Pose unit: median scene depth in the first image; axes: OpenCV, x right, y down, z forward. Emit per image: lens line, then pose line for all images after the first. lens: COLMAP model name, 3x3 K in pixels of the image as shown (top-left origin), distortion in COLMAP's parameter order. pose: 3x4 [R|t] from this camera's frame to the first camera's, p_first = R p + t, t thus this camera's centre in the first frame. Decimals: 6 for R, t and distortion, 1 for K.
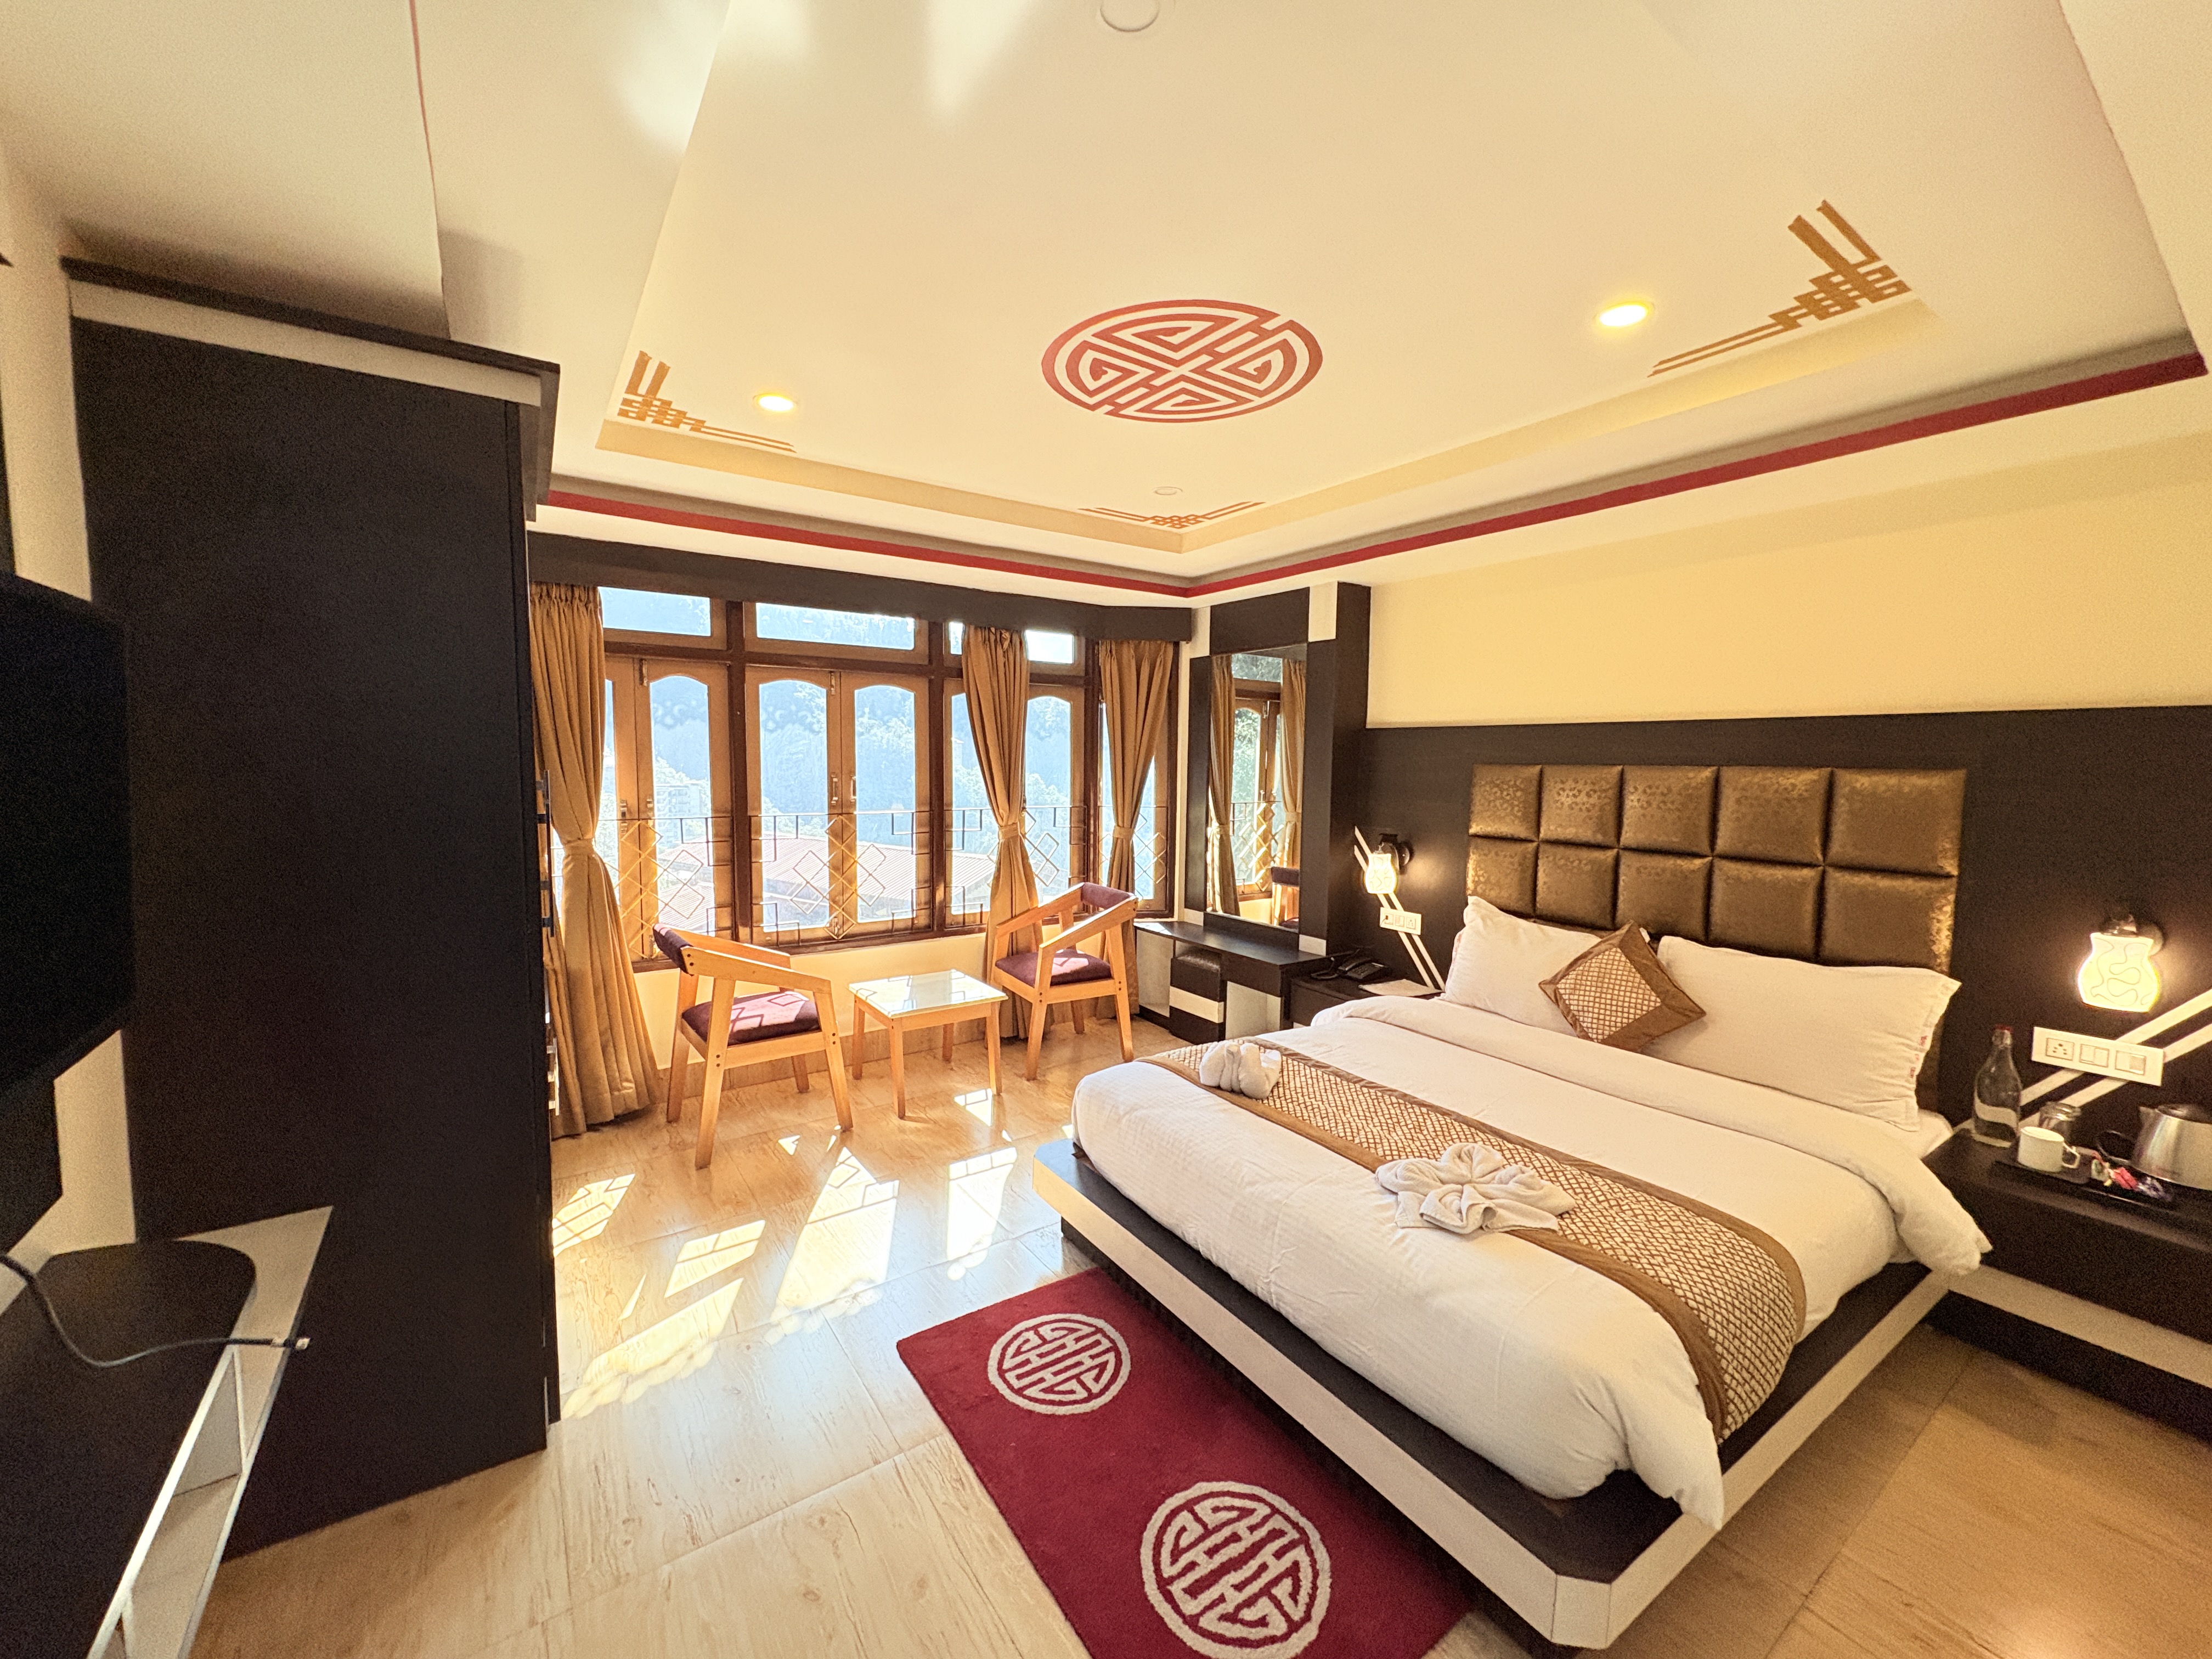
lens RADIAL K [[881.5, 0, 1106.2], [0, 881.5, 832.2], [0, 0, 1]] dist [0.002822, -0.000371]
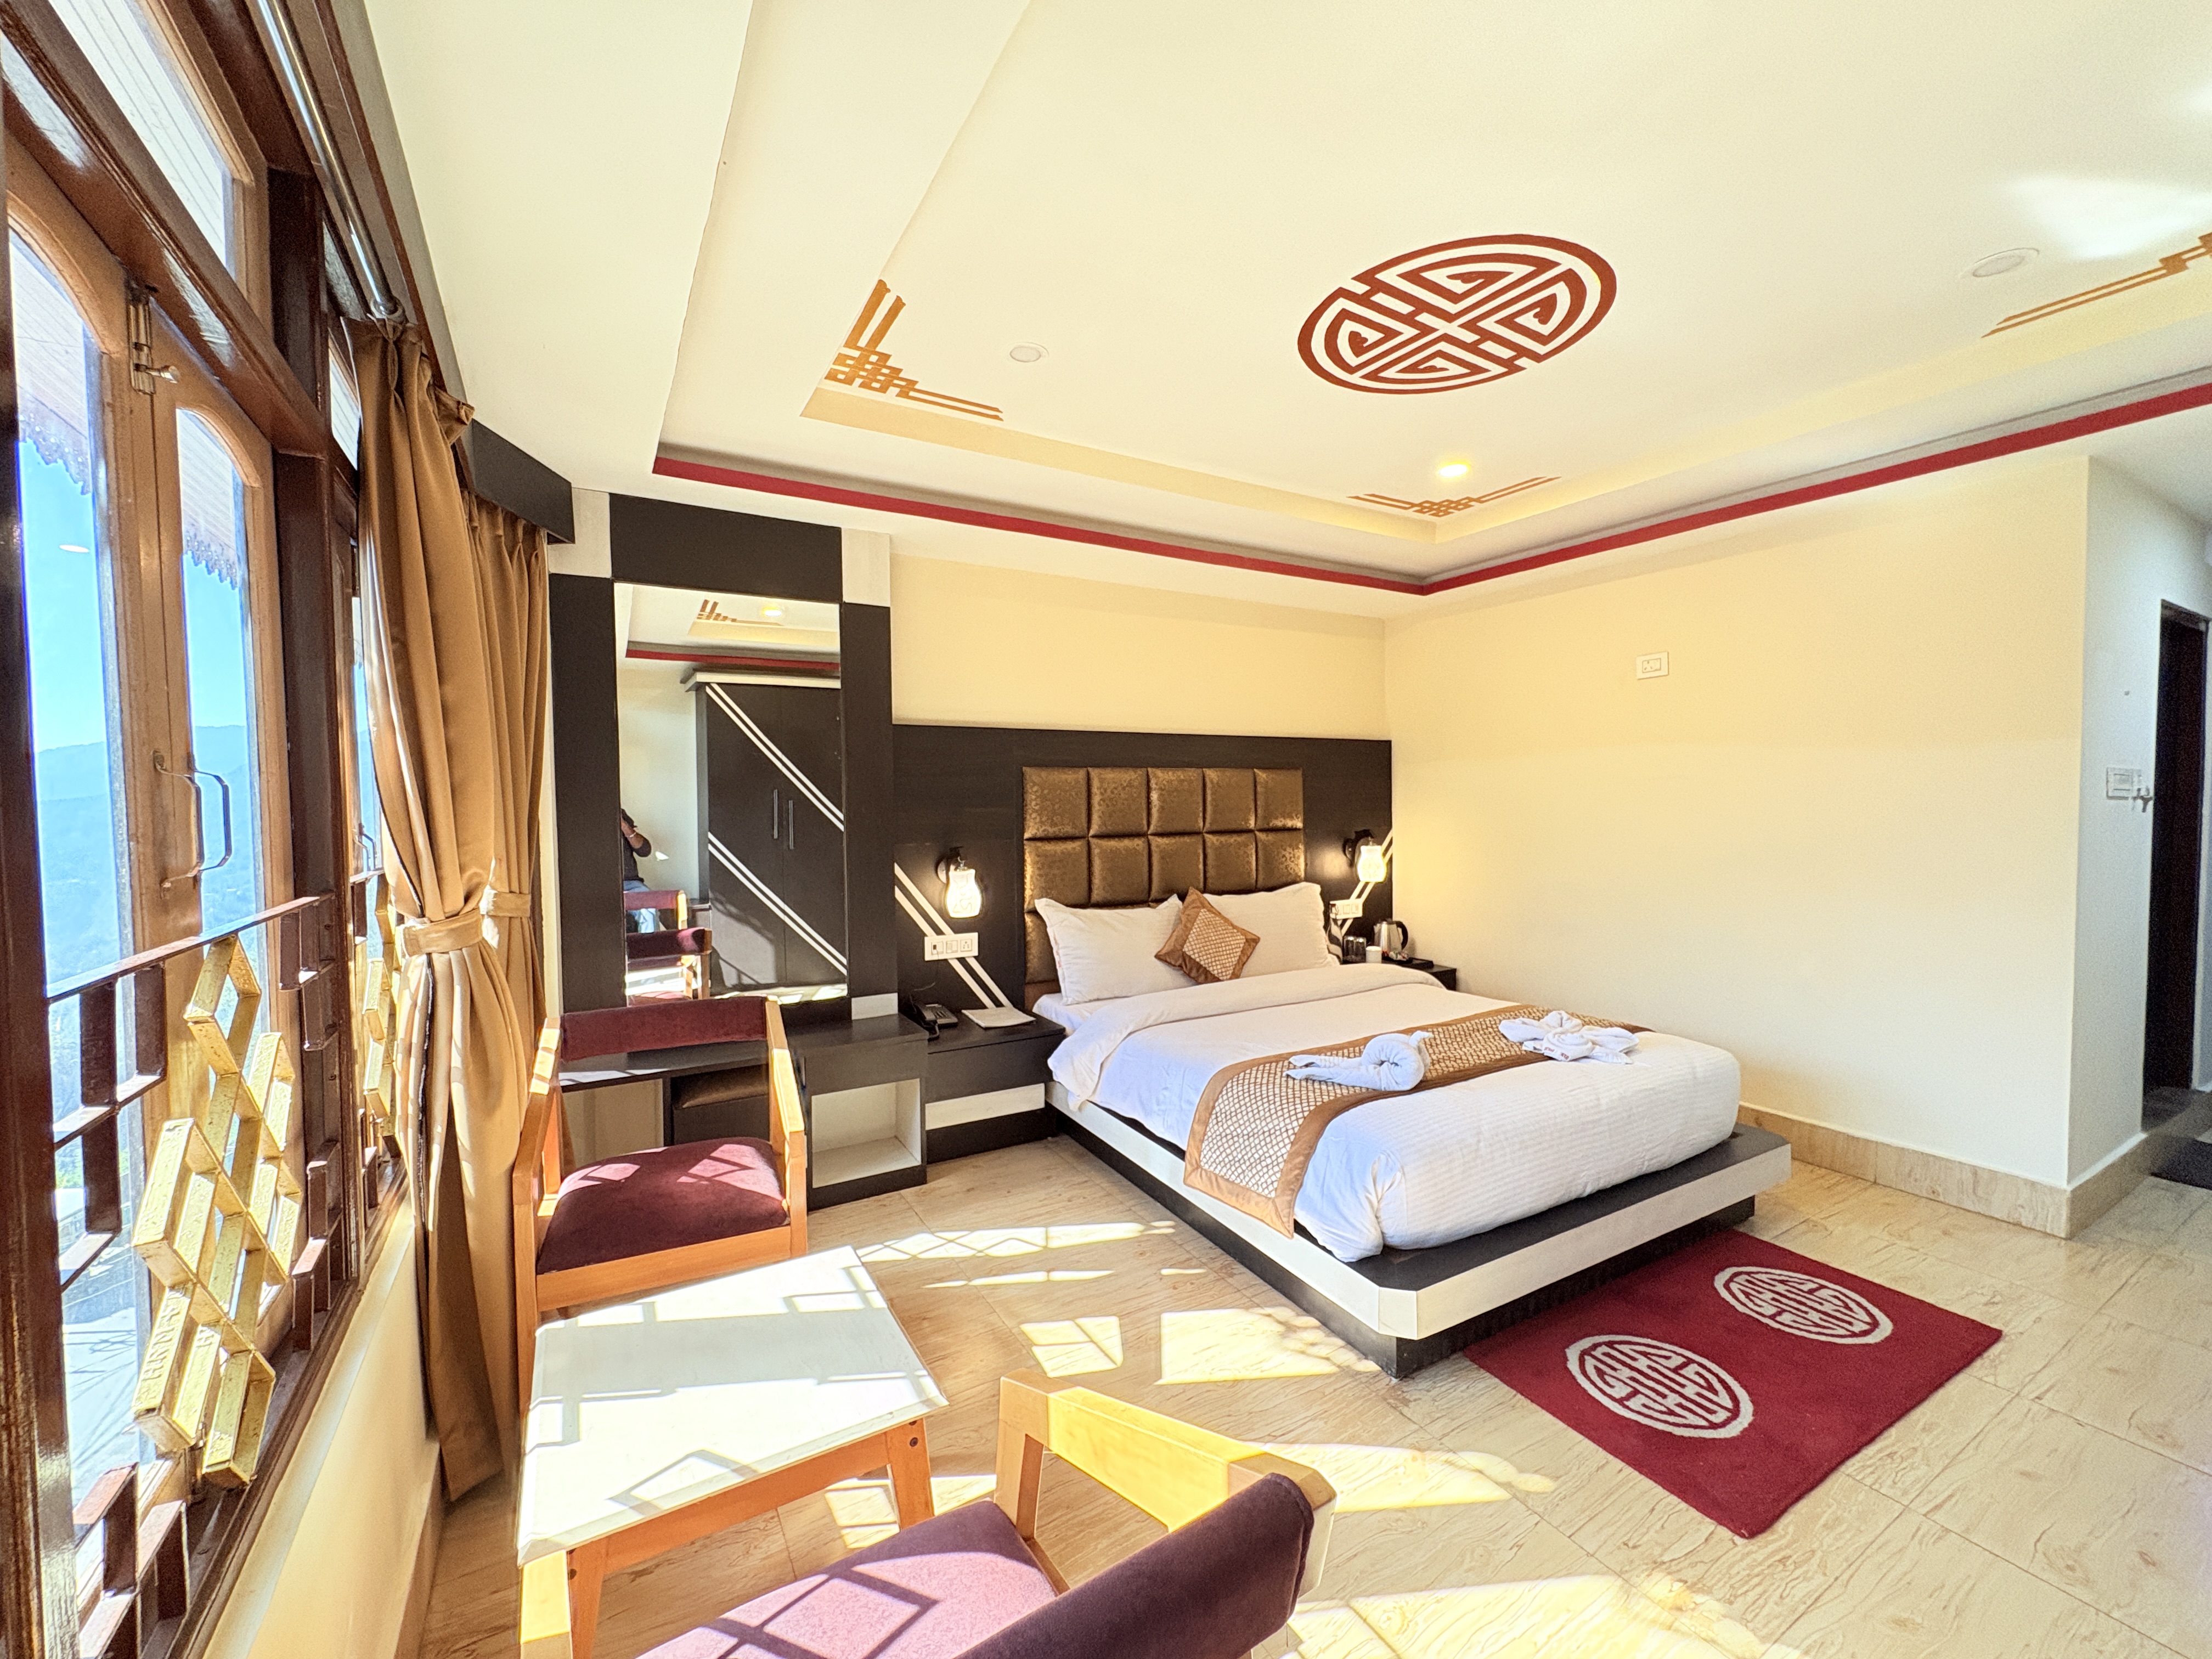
lens RADIAL K [[886.6, 0, 1103.9], [0, 886.6, 832.0], [0, 0, 1]] dist [0.000038, 0.000012]
pose [[0.074874, -0.048698, 0.996003, -0.662028], [0.094850, 0.994626, 0.041501, -0.043723], [-0.992672, 0.091364, 0.079091, 0.969456]]
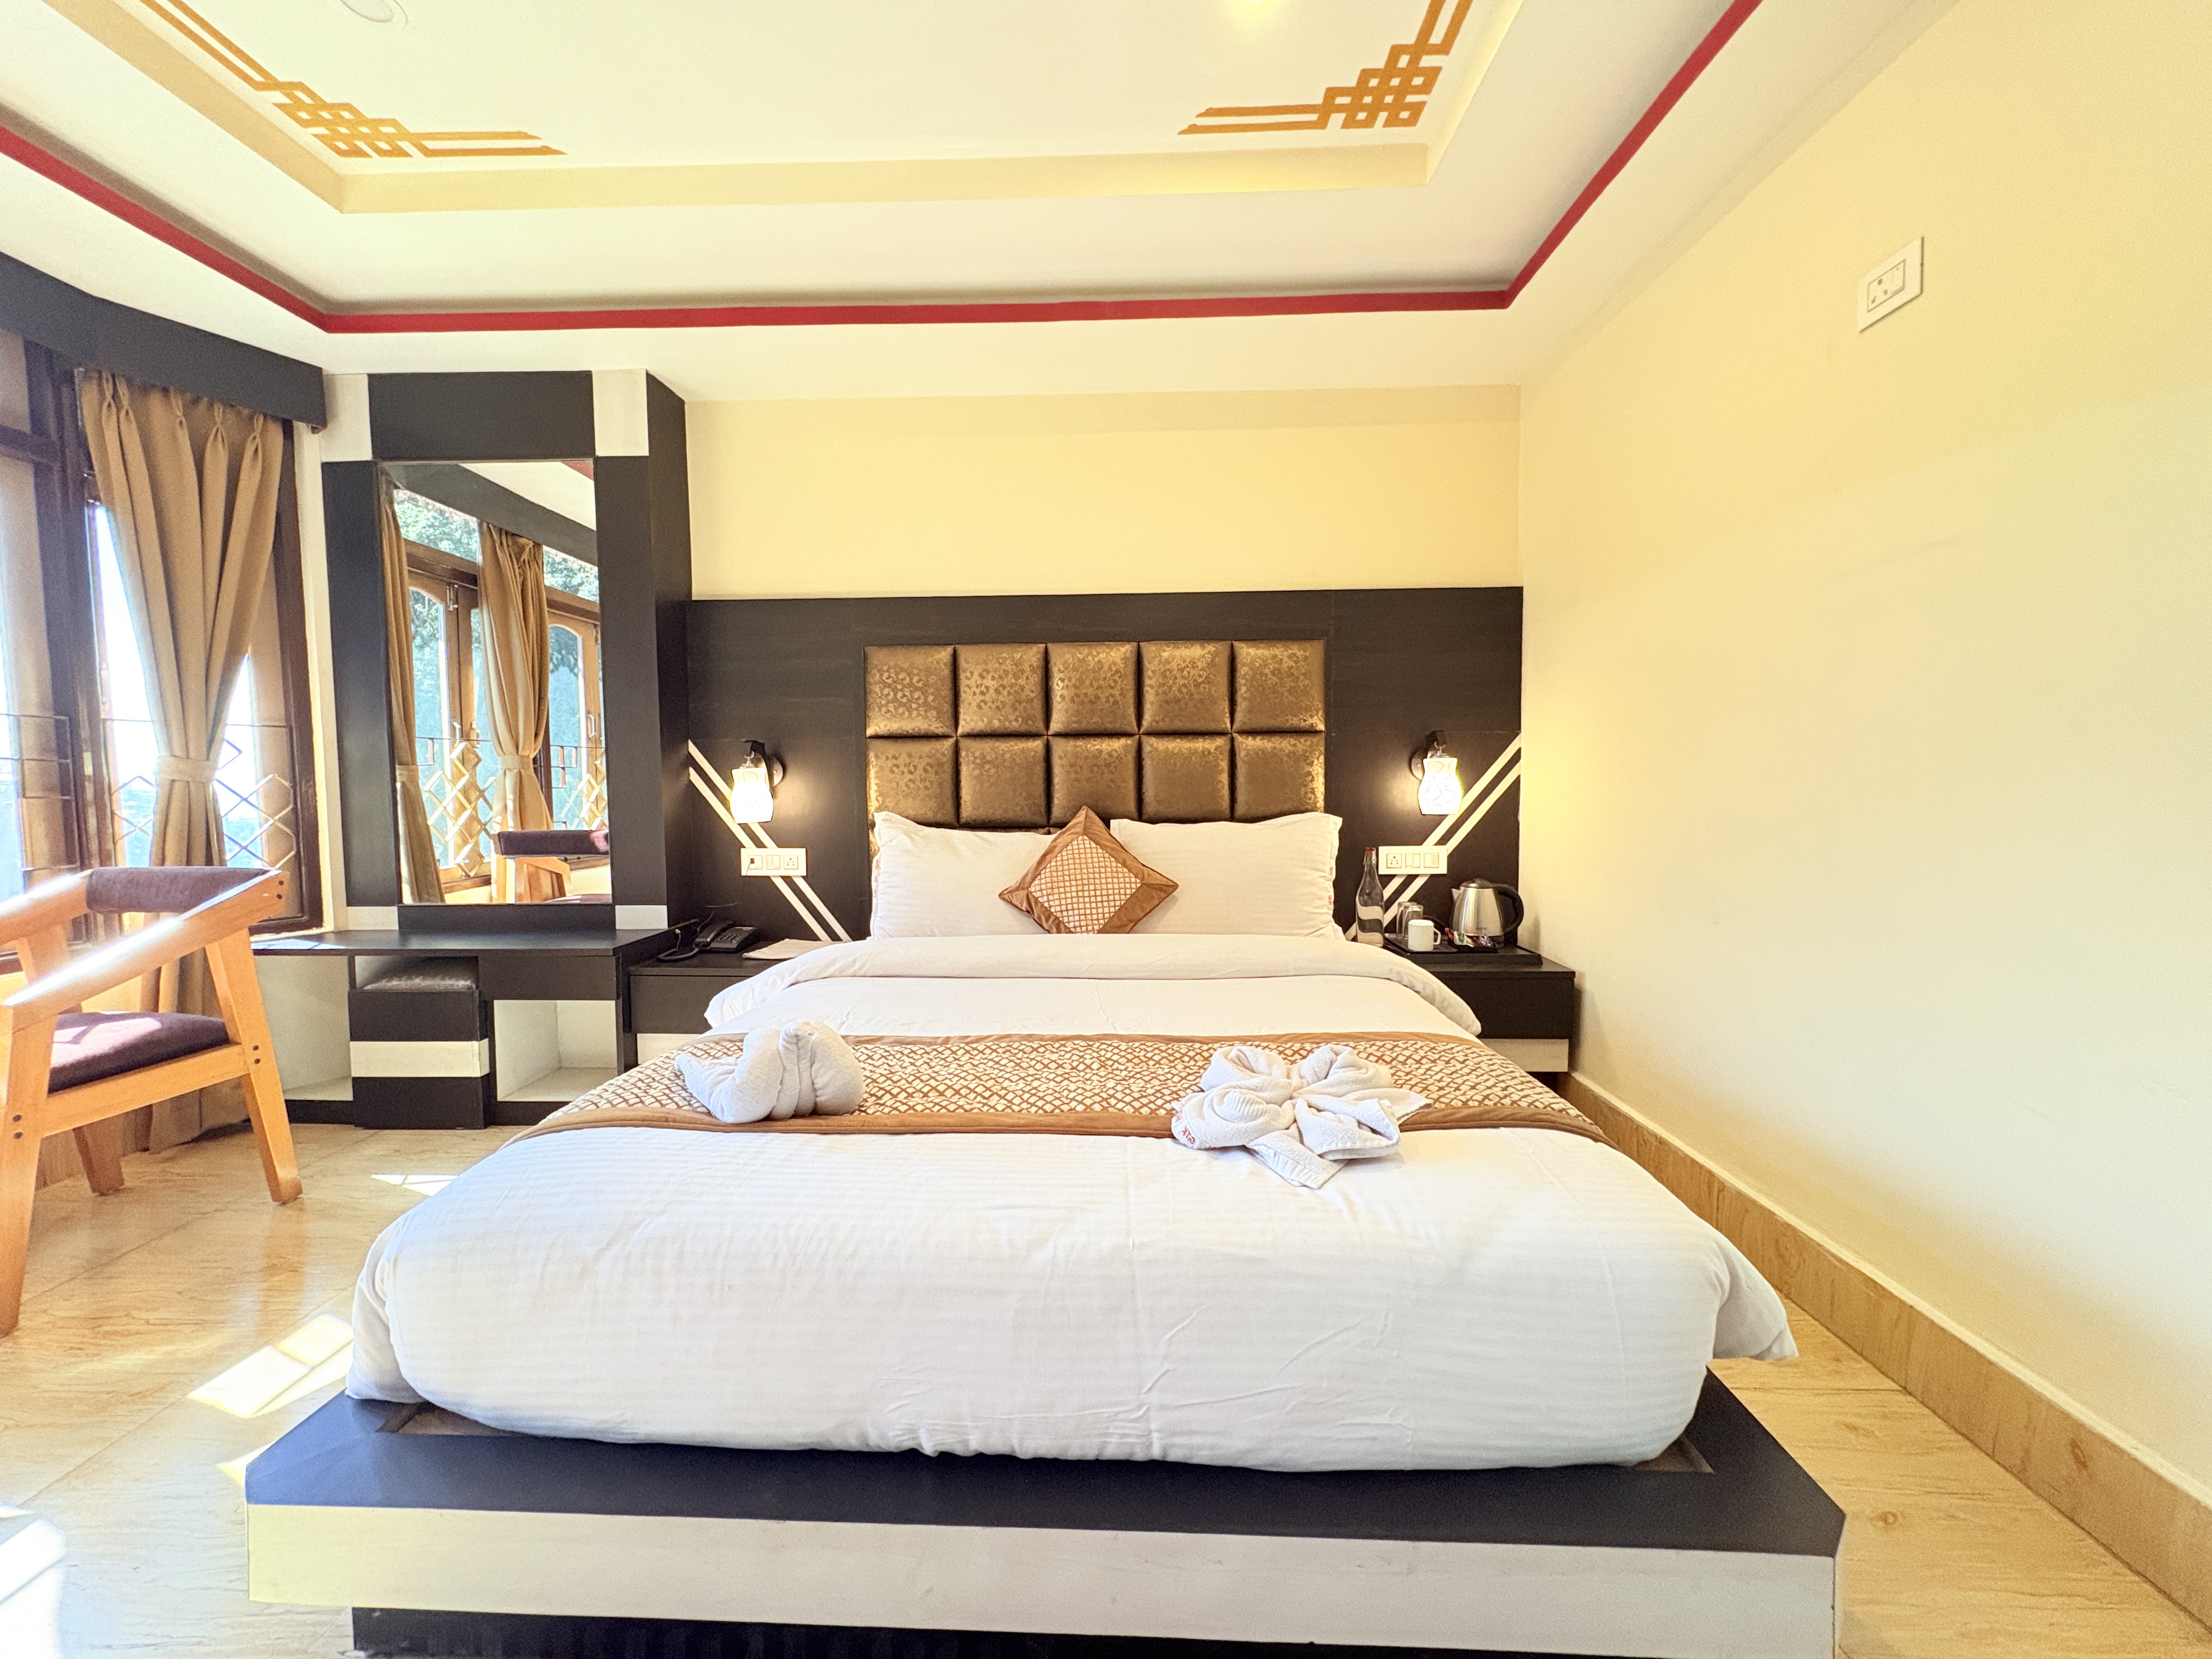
lens RADIAL K [[881.5, 0, 1106.2], [0, 881.5, 832.2], [0, 0, 1]] dist [0.002822, -0.000371]
pose [[0.590295, -0.067648, 0.804348, -0.121989], [0.081565, 0.996380, 0.023939, 0.101238], [-0.803056, 0.051476, 0.593676, 0.419067]]
